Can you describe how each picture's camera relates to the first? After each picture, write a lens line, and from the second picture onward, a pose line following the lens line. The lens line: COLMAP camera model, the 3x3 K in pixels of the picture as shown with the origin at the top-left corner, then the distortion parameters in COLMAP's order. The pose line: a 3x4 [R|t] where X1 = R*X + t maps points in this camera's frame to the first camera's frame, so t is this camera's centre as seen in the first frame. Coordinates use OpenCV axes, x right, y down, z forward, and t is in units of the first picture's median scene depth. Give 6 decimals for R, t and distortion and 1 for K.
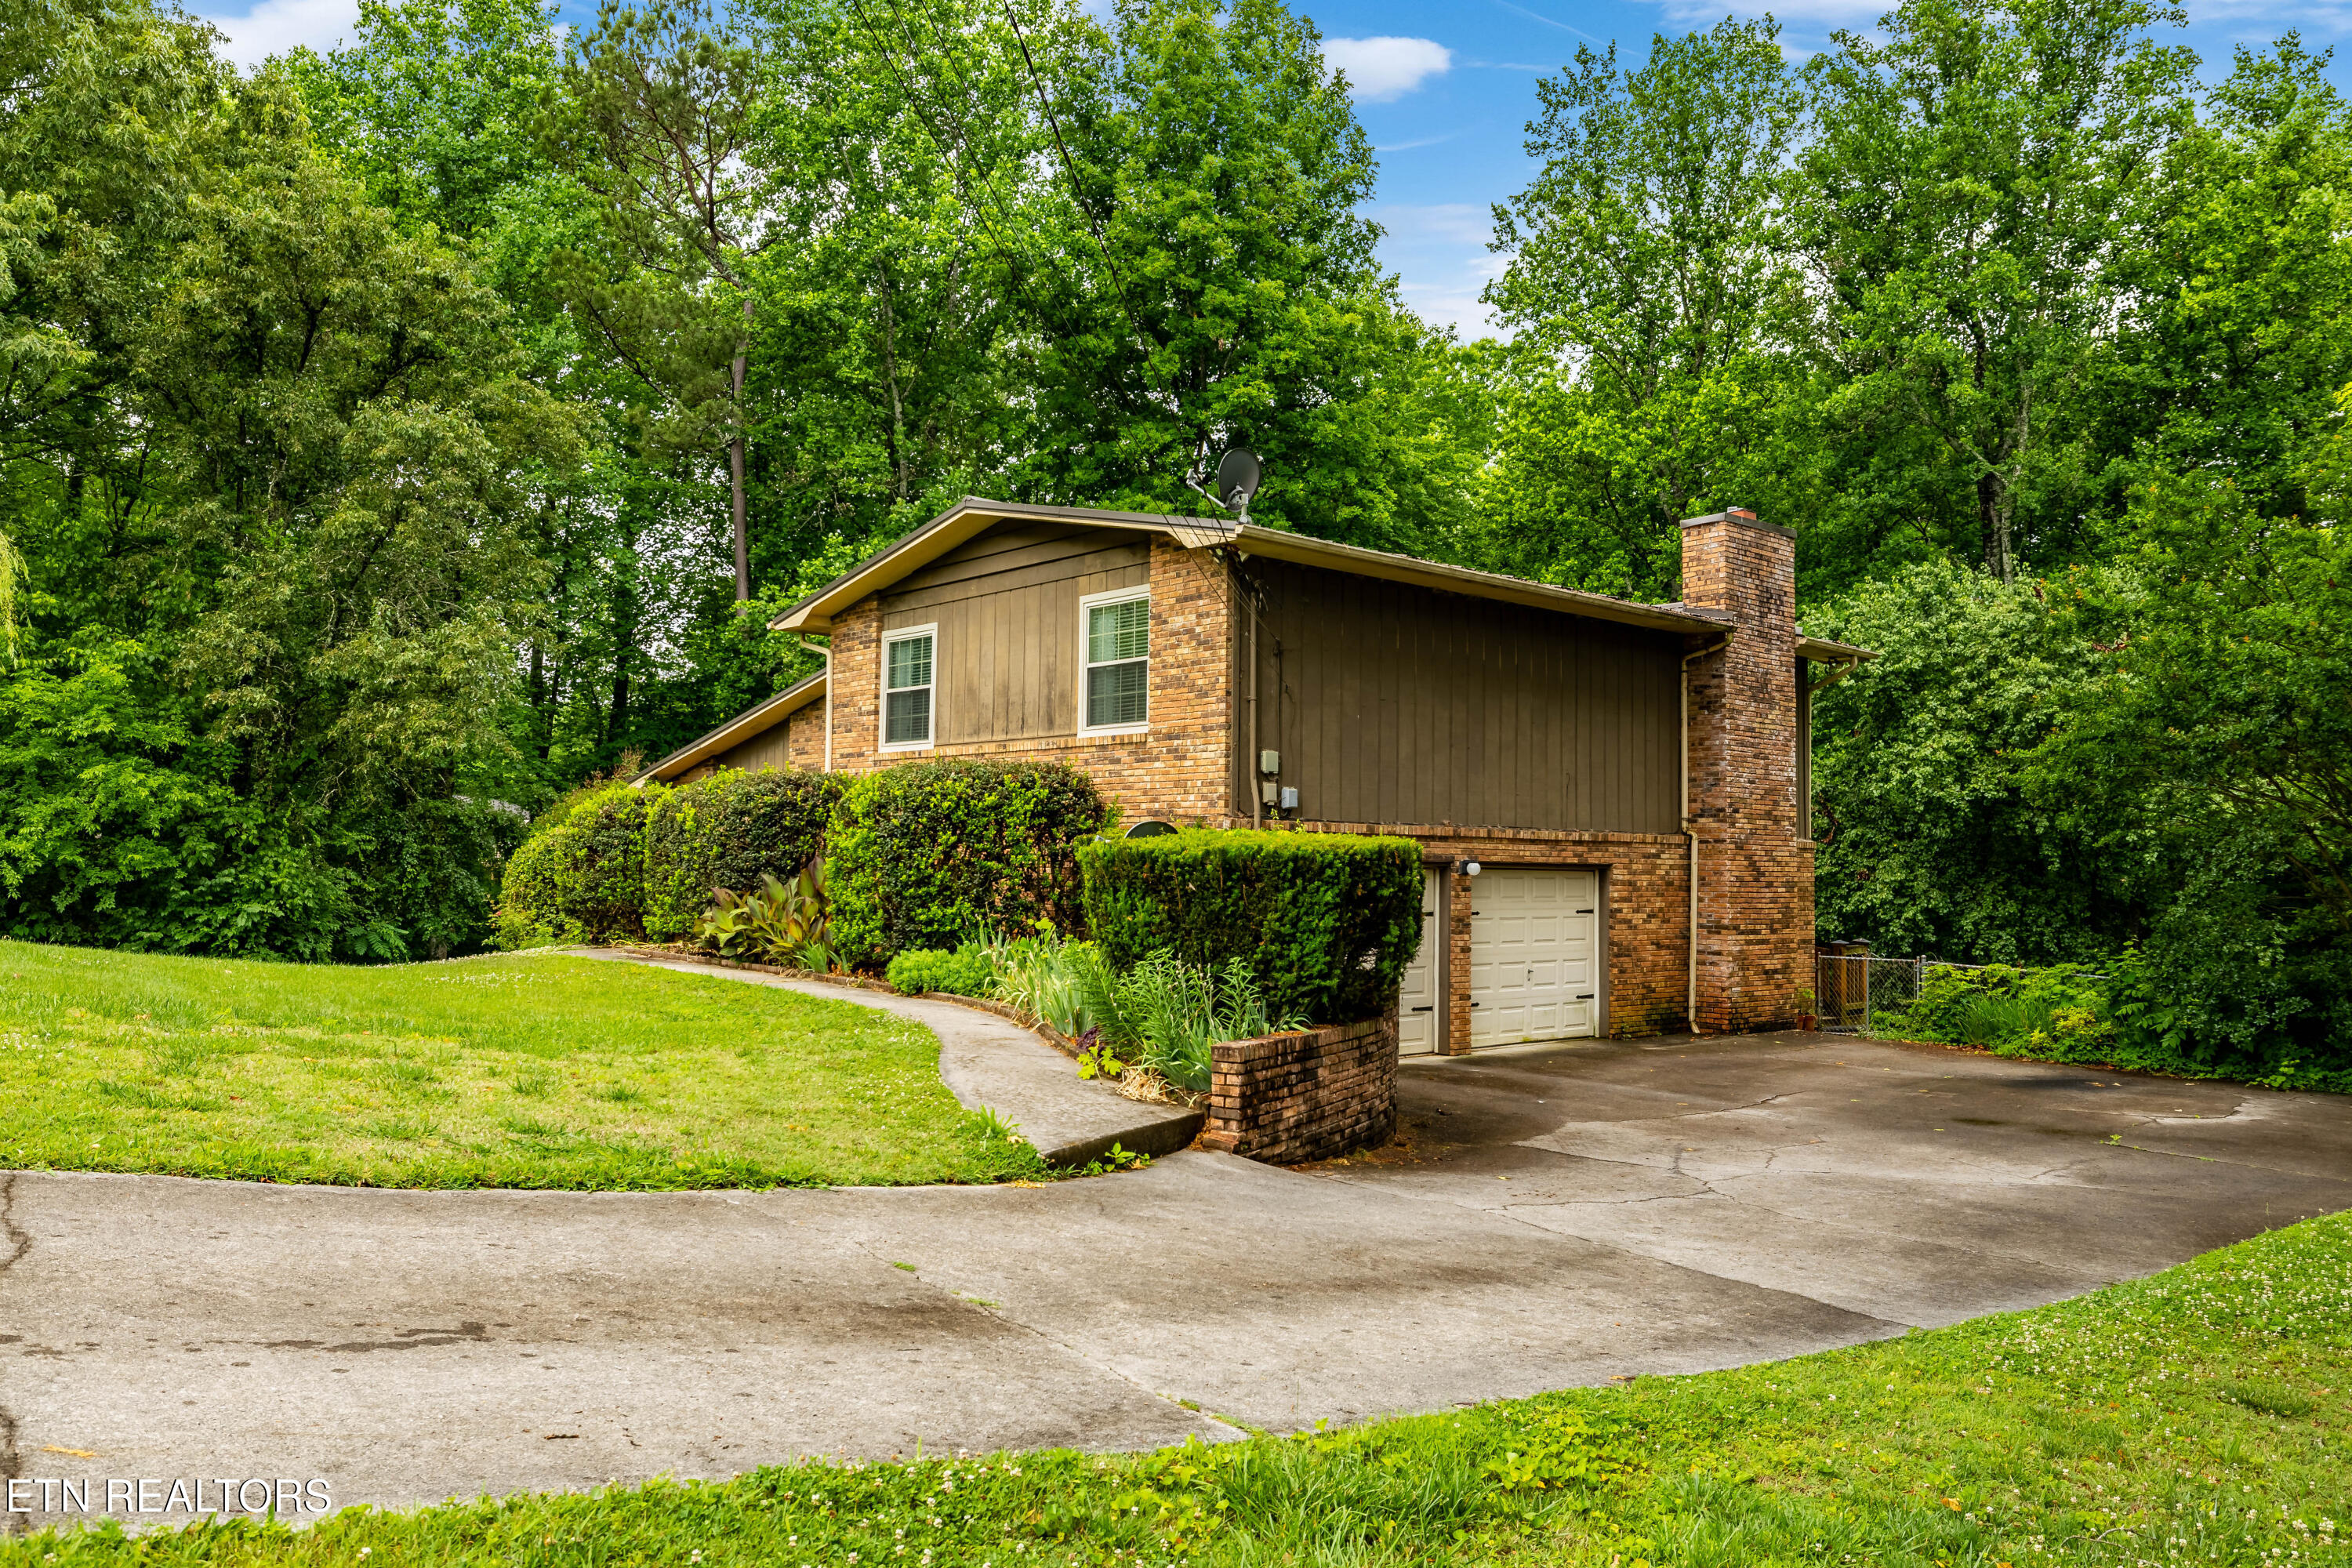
lens RADIAL K [[1642.1, 0, 1176.6], [0, 1642.1, 772.9], [0, 0, 1]] dist [-0.001649, 0.001036]
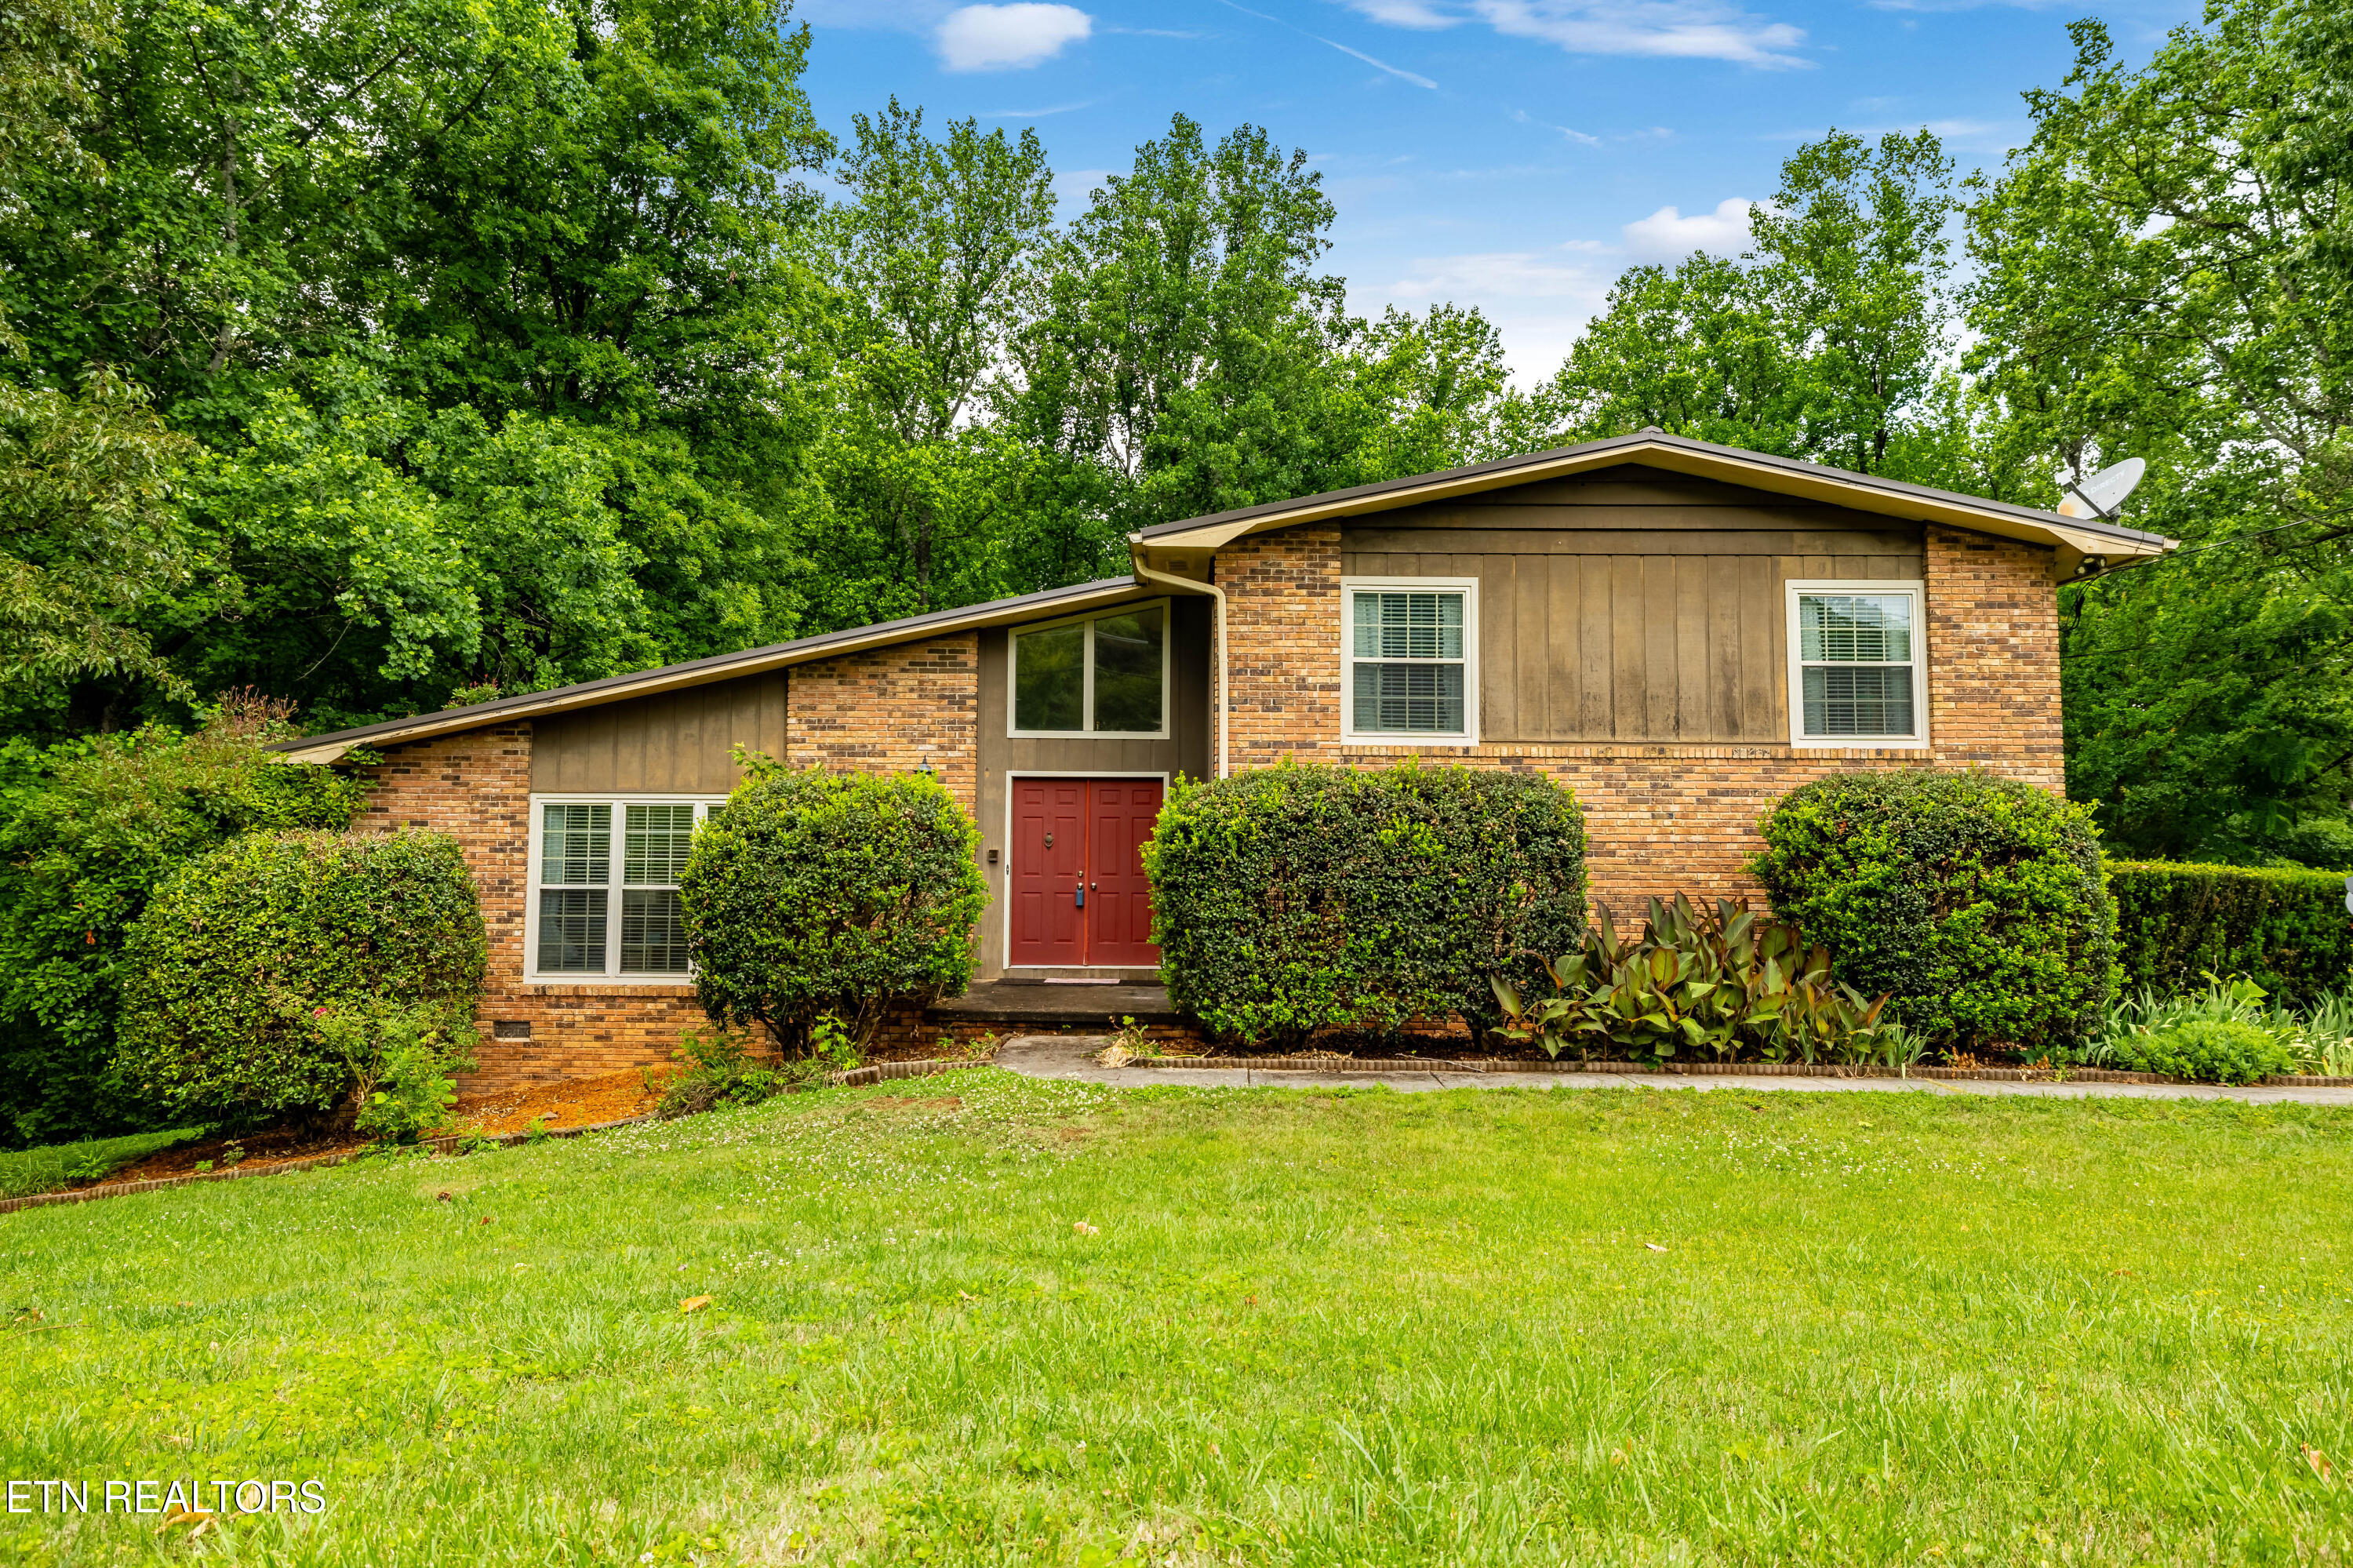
lens RADIAL K [[1365.2, 0, 1176.5], [0, 1365.2, 784.0], [0, 0, 1]] dist [-0.006169, -0.000038]
pose [[0.663723, 0.035892, 0.747117, -0.670833], [-0.037789, 0.999182, -0.014430, 0.016387], [-0.747023, -0.018656, 0.664536, 0.656317]]
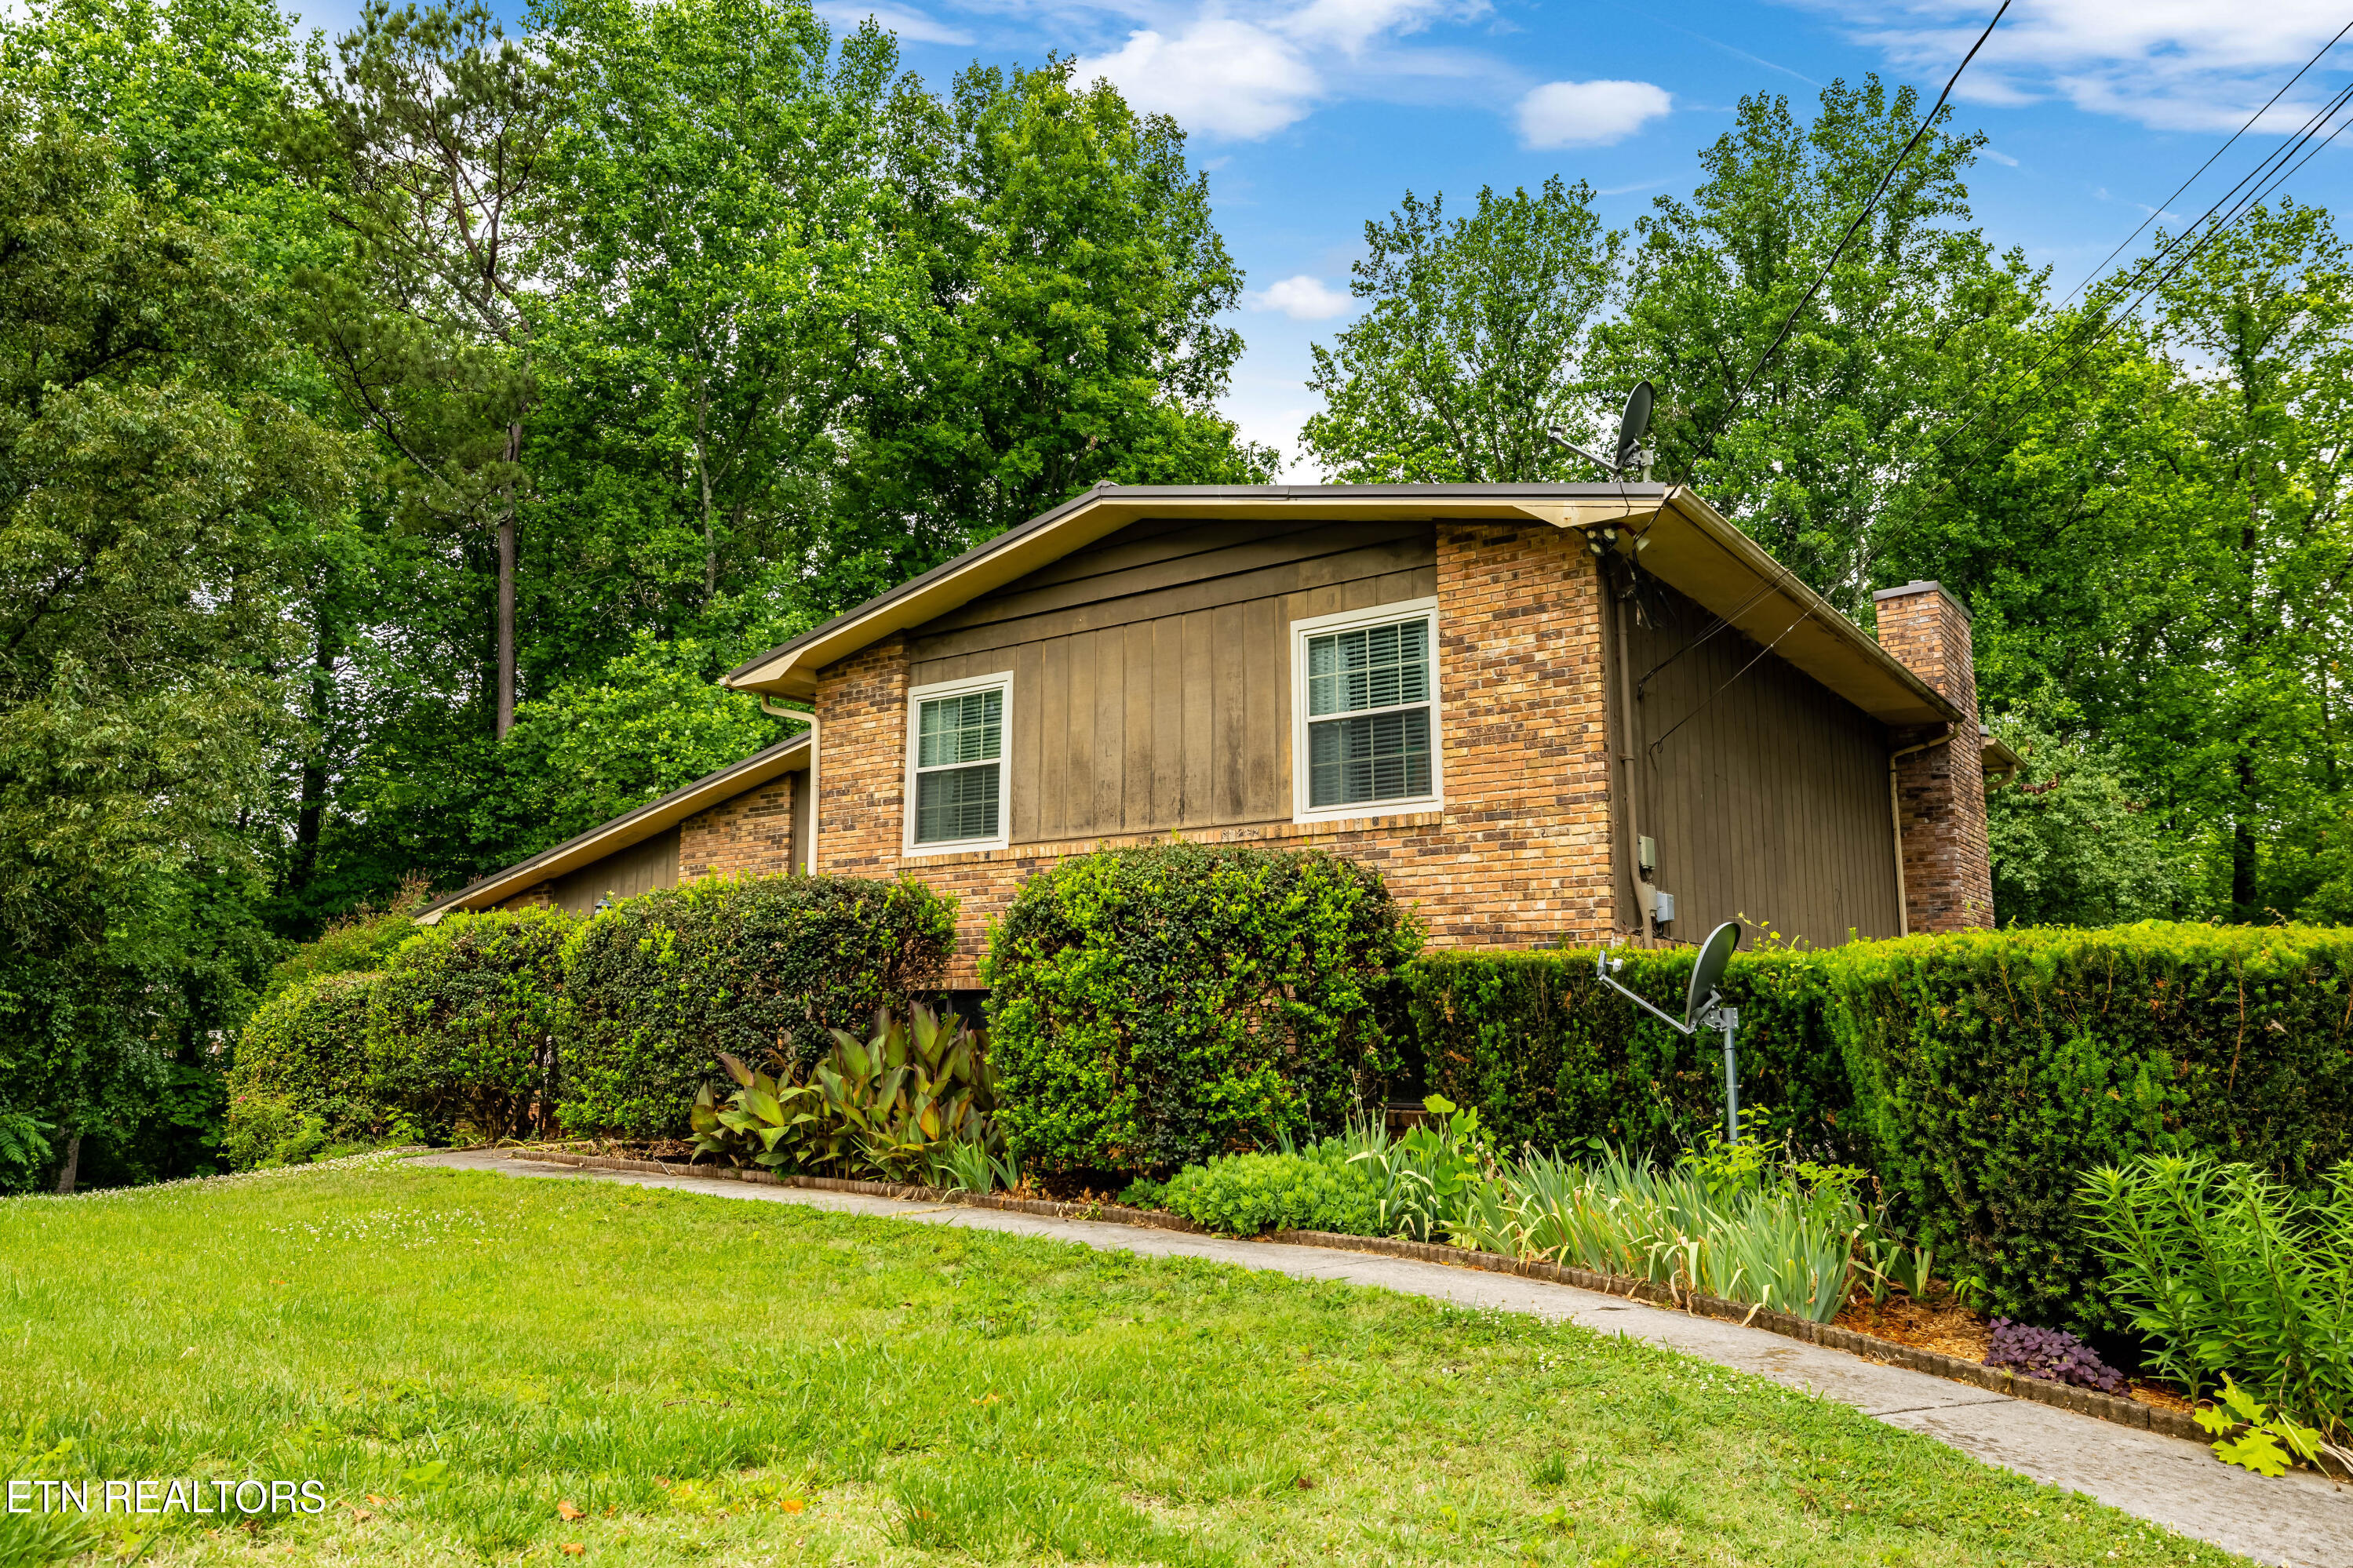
lens RADIAL K [[1582.1, 0, 1176.5], [0, 1582.1, 784.0], [0, 0, 1]] dist [0.000834, -0.002024]
pose [[0.977097, 0.021402, 0.211717, -0.210618], [-0.000566, 0.995188, -0.097986, 0.022646], [-0.212796, 0.095622, 0.972407, 0.313958]]
